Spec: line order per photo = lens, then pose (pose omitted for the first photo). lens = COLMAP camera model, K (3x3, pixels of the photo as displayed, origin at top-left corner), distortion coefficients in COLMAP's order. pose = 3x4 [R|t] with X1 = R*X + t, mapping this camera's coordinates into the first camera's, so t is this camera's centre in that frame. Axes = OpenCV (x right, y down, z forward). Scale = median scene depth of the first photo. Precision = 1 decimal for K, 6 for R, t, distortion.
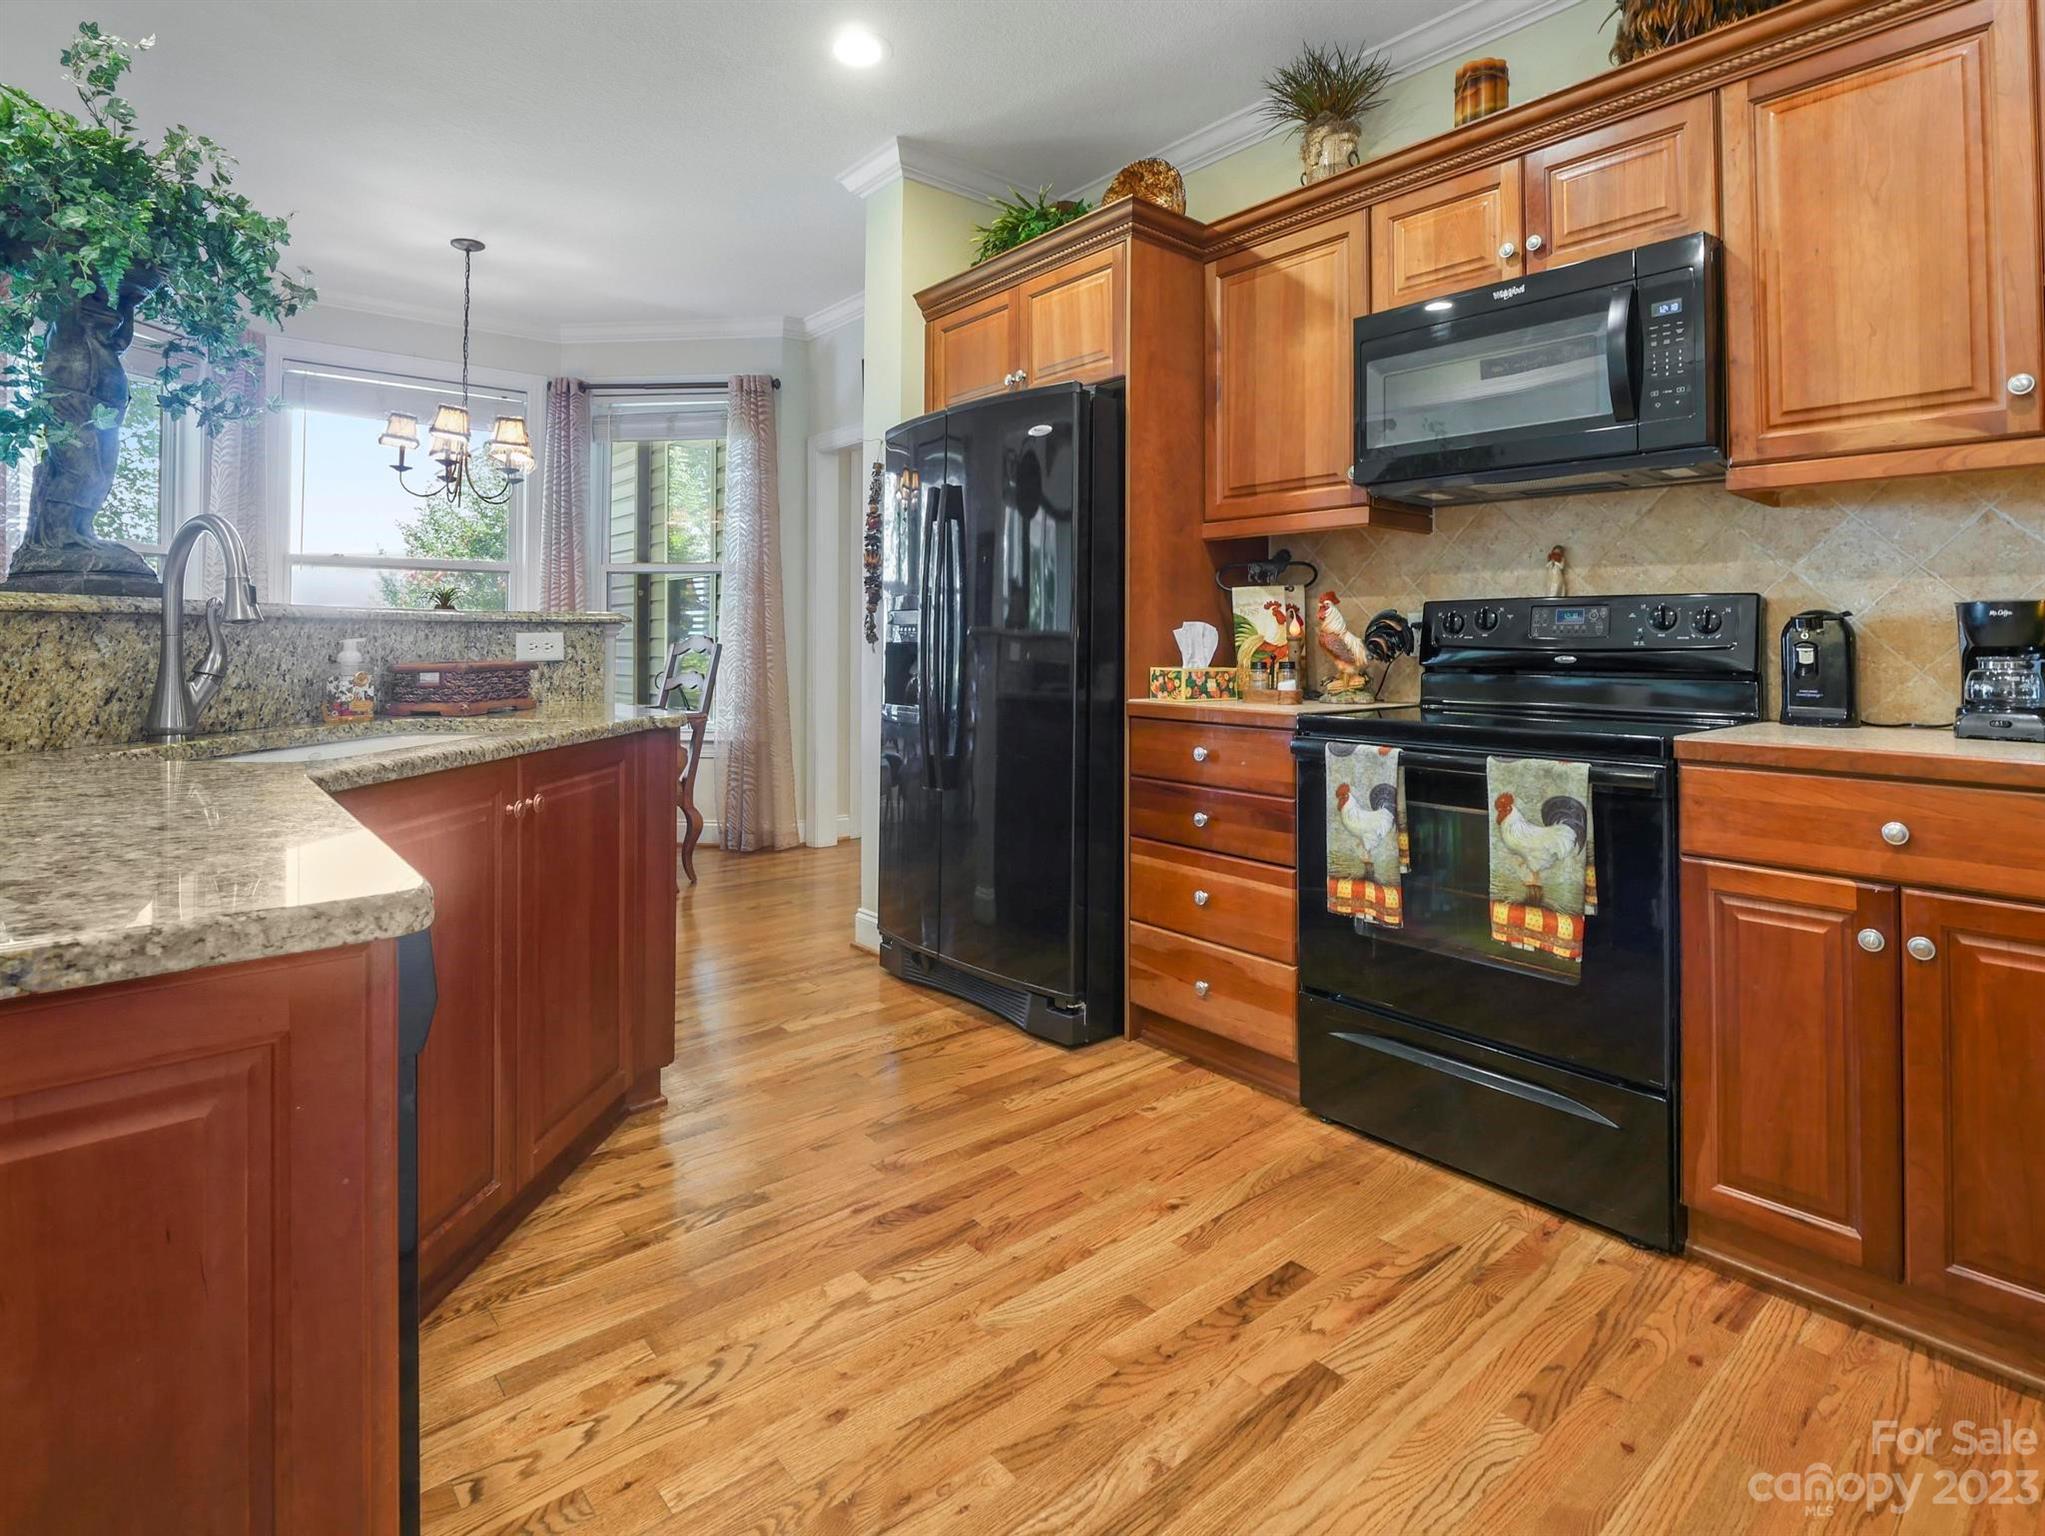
lens RADIAL K [[1013.1, 0, 1030.6], [0, 1013.1, 625.8], [0, 0, 1]] dist [-0.010308, -0.002581]
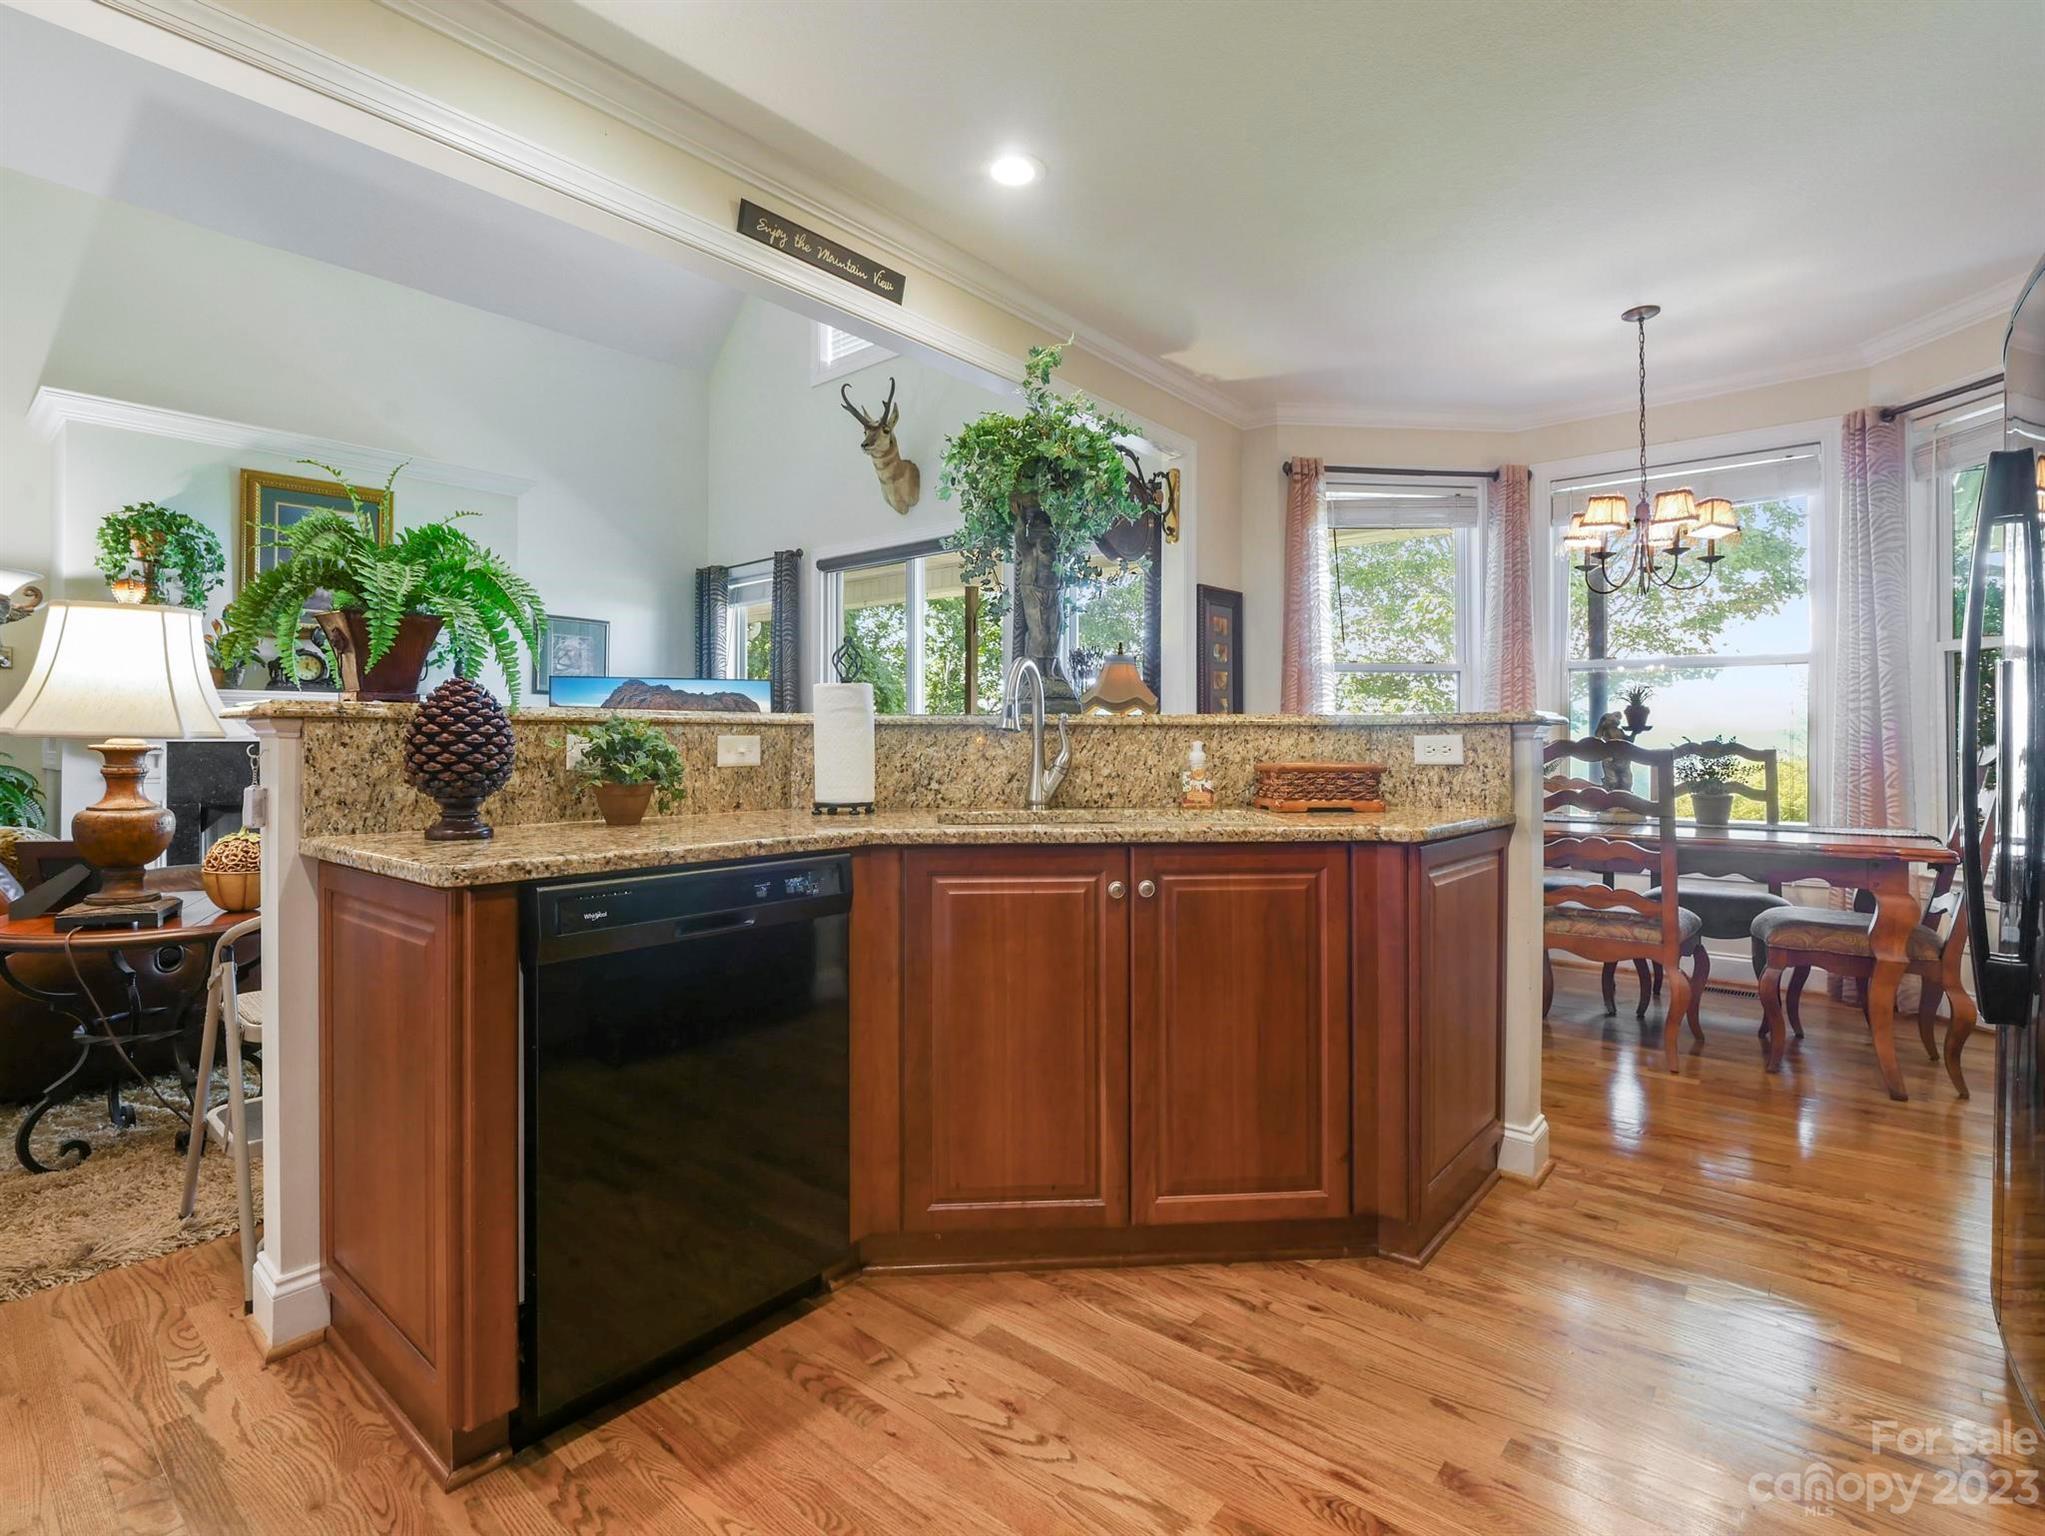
lens RADIAL K [[1013.1, 0, 1026.4], [0, 1013.1, 733.9], [0, 0, 1]] dist [-0.010308, -0.002581]
pose [[0.168568, -0.006571, -0.985668, 0.394881], [0.011542, 0.999922, -0.004692, 0.005434], [0.985623, -0.010586, 0.168630, 0.452083]]
